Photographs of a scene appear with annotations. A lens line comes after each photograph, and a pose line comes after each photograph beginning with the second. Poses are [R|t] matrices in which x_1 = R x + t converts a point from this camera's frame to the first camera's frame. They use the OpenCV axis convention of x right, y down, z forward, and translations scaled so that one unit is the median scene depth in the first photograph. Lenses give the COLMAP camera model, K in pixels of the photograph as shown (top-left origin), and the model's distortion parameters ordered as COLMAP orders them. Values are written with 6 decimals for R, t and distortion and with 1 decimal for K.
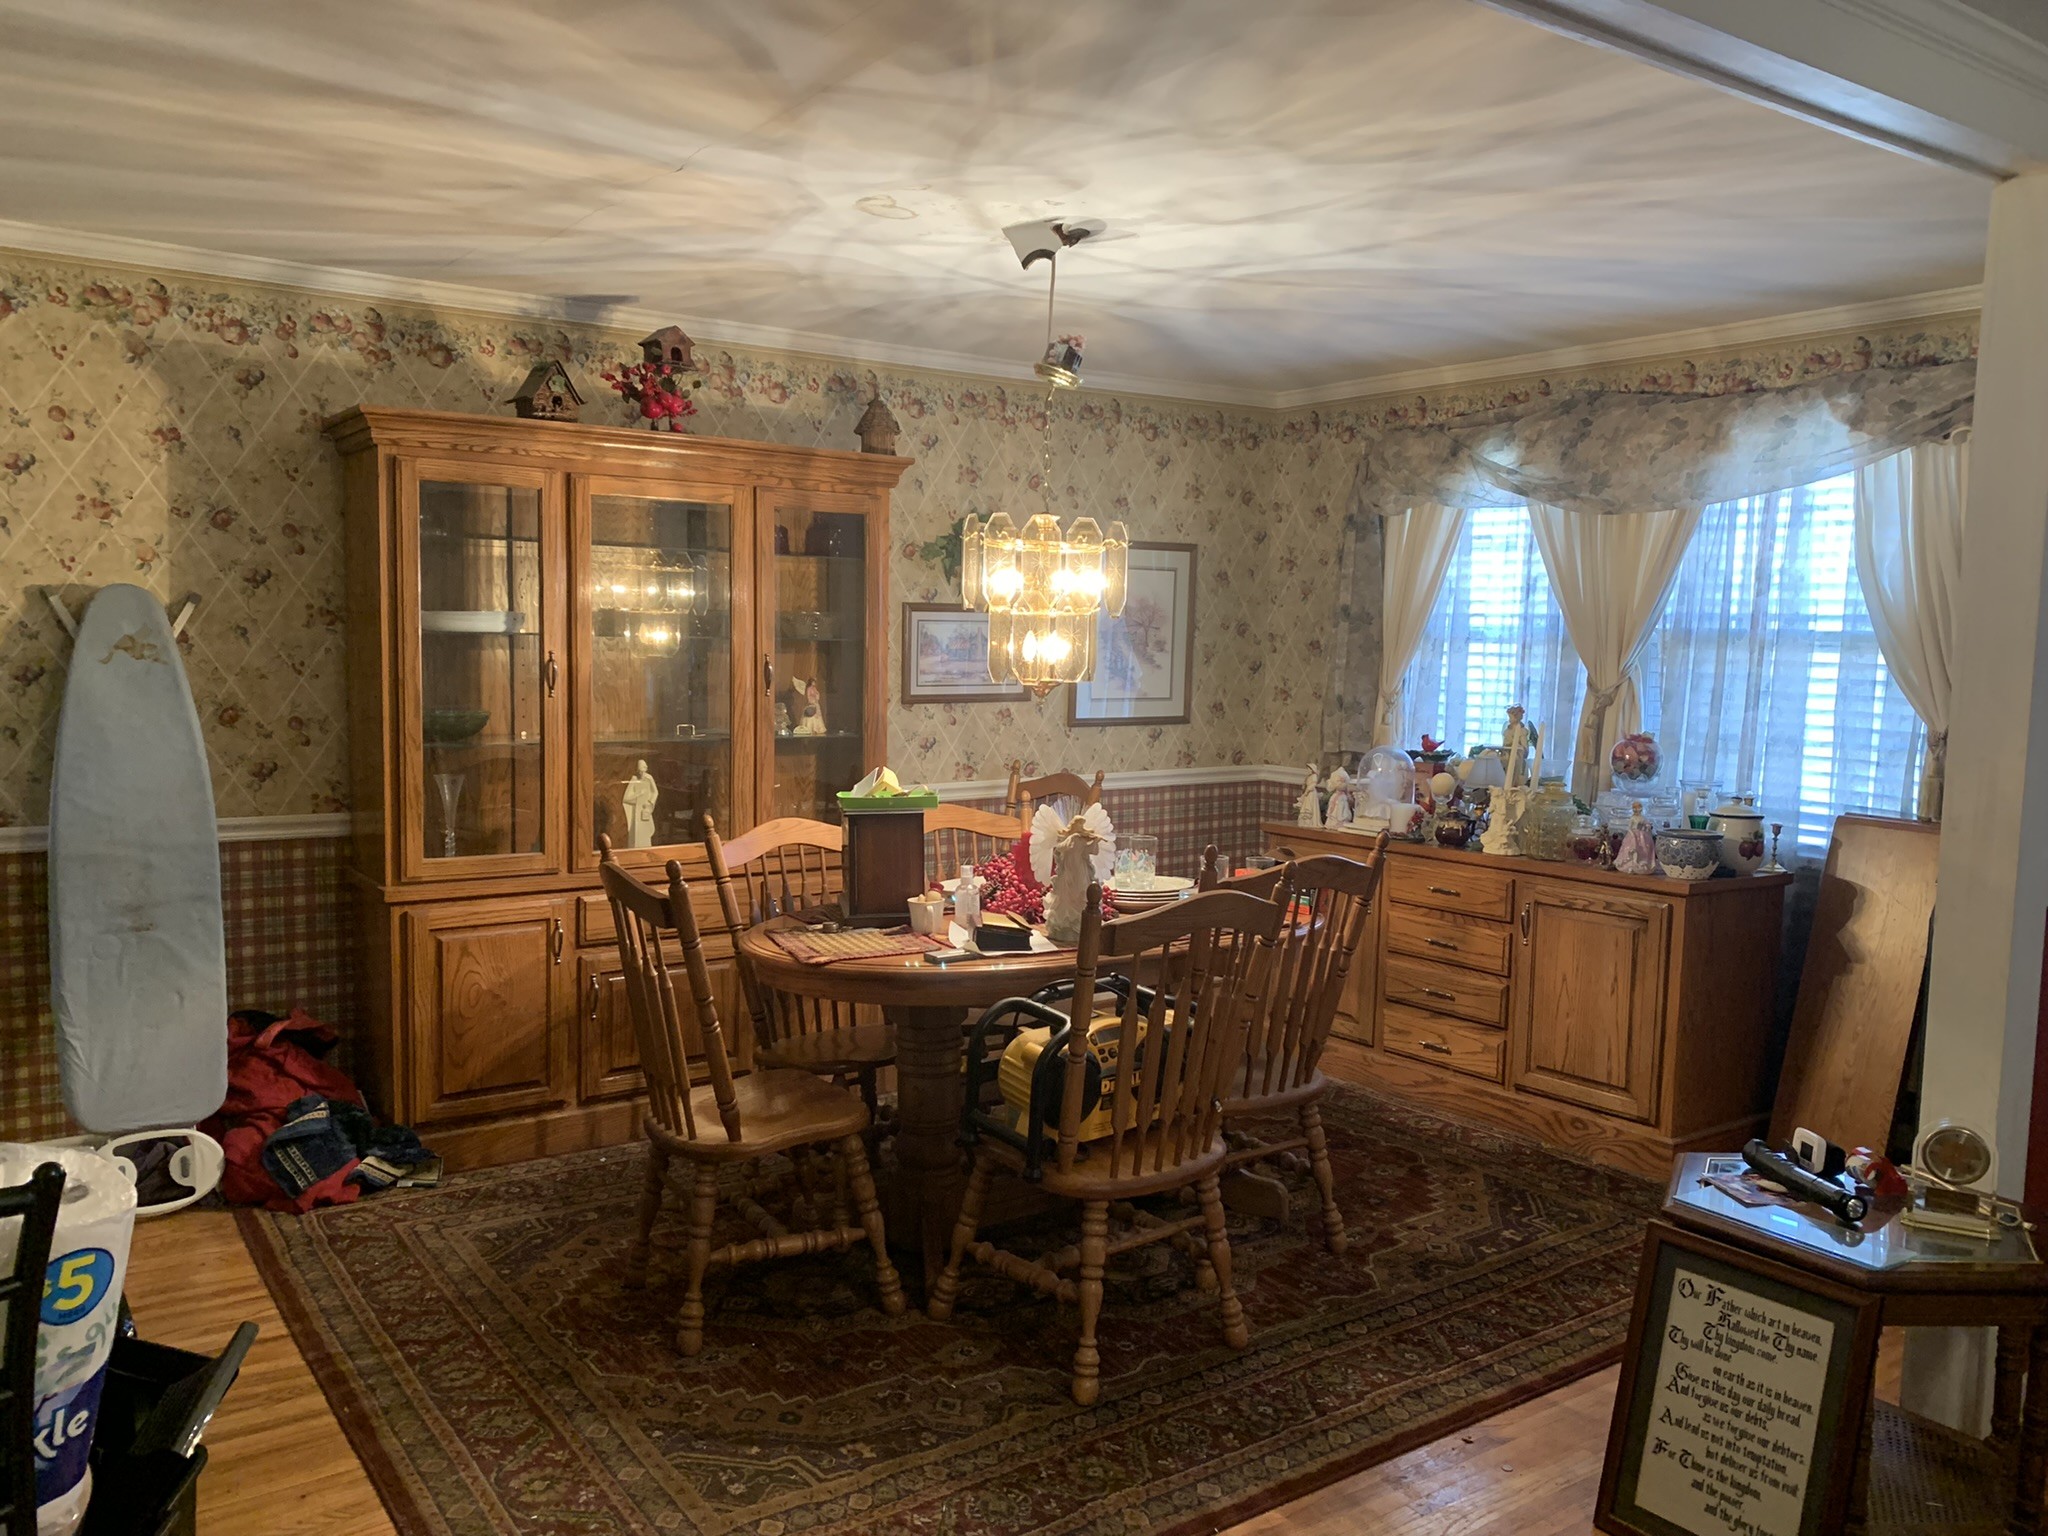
lens RADIAL K [[1555.4, 0, 1023.9], [0, 1555.4, 767.0], [0, 0, 1]] dist [0.000030, -0.006361]
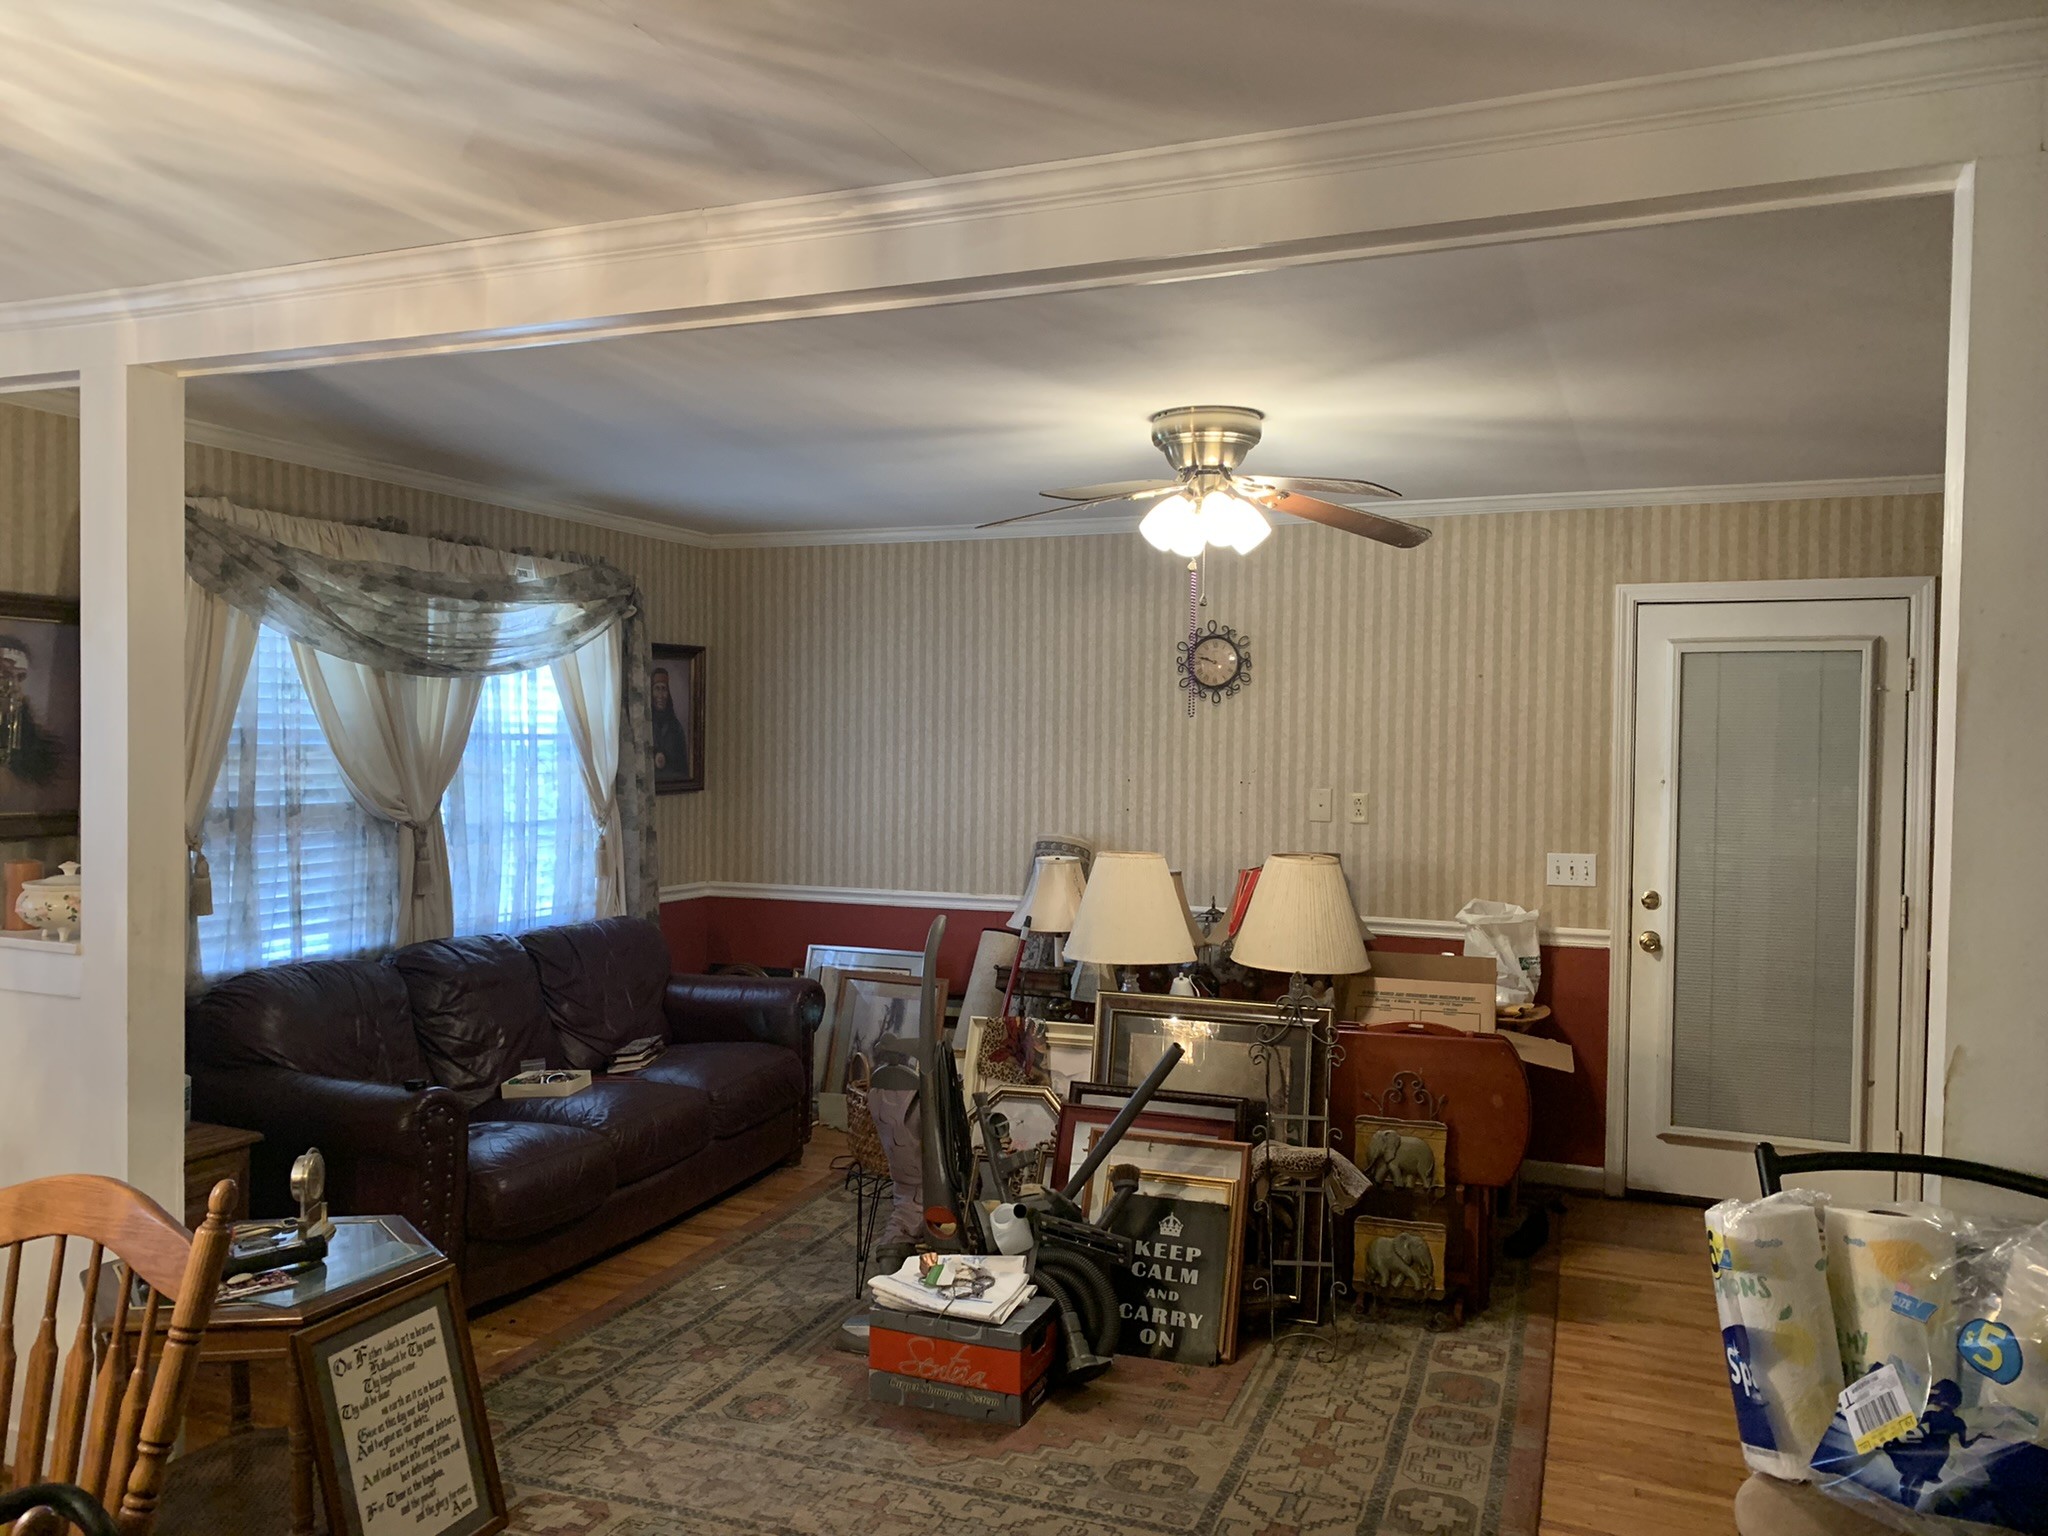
lens RADIAL K [[1555.4, 0, 1028.0], [0, 1555.4, 770.1], [0, 0, 1]] dist [0.000030, -0.006361]
pose [[-0.526891, -0.031267, 0.849358, -0.764330], [0.063907, 0.995037, 0.076274, -0.136446], [-0.847527, 0.094468, -0.522278, 1.167776]]
